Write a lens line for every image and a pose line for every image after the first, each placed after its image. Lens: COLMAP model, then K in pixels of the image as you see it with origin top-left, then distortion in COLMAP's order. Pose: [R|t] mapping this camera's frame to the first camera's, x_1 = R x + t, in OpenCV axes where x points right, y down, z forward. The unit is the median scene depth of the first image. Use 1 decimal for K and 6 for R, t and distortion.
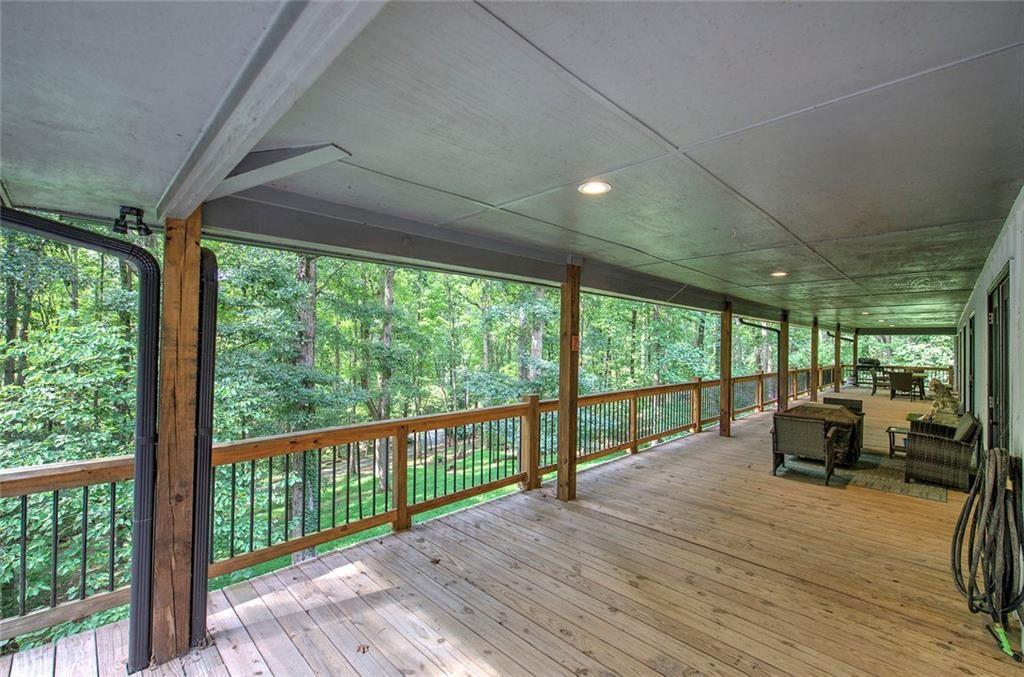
lens RADIAL K [[432.9, 0, 520.3], [0, 432.9, 339.9], [0, 0, 1]] dist [0.000066, 0.000160]
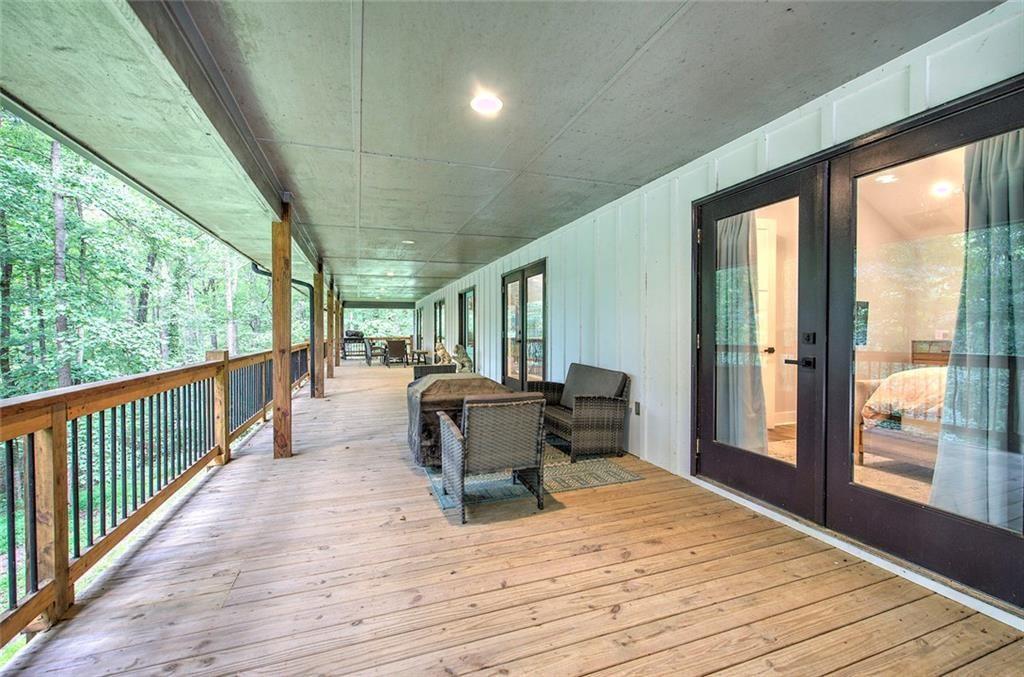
lens RADIAL K [[432.9, 0, 517.2], [0, 432.9, 337.6], [0, 0, 1]] dist [0.000066, 0.000160]
pose [[0.429783, -0.030625, 0.902413, 0.236416], [0.000726, 0.999436, 0.033572, 0.115509], [-0.902932, -0.013773, 0.429563, 1.012036]]
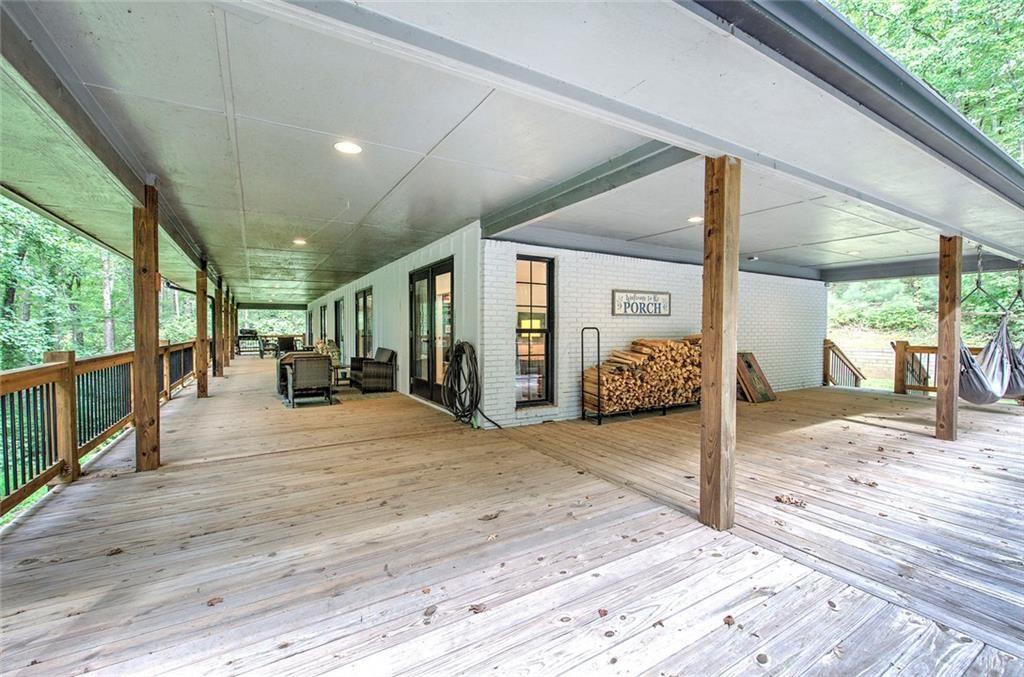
lens RADIAL K [[432.9, 0, 516.8], [0, 432.9, 335.8], [0, 0, 1]] dist [0.000066, 0.000160]
pose [[0.249973, -0.031709, 0.967734, -0.586030], [-0.002401, 0.999440, 0.033369, 0.094118], [-0.968250, -0.010665, 0.249757, 0.126331]]
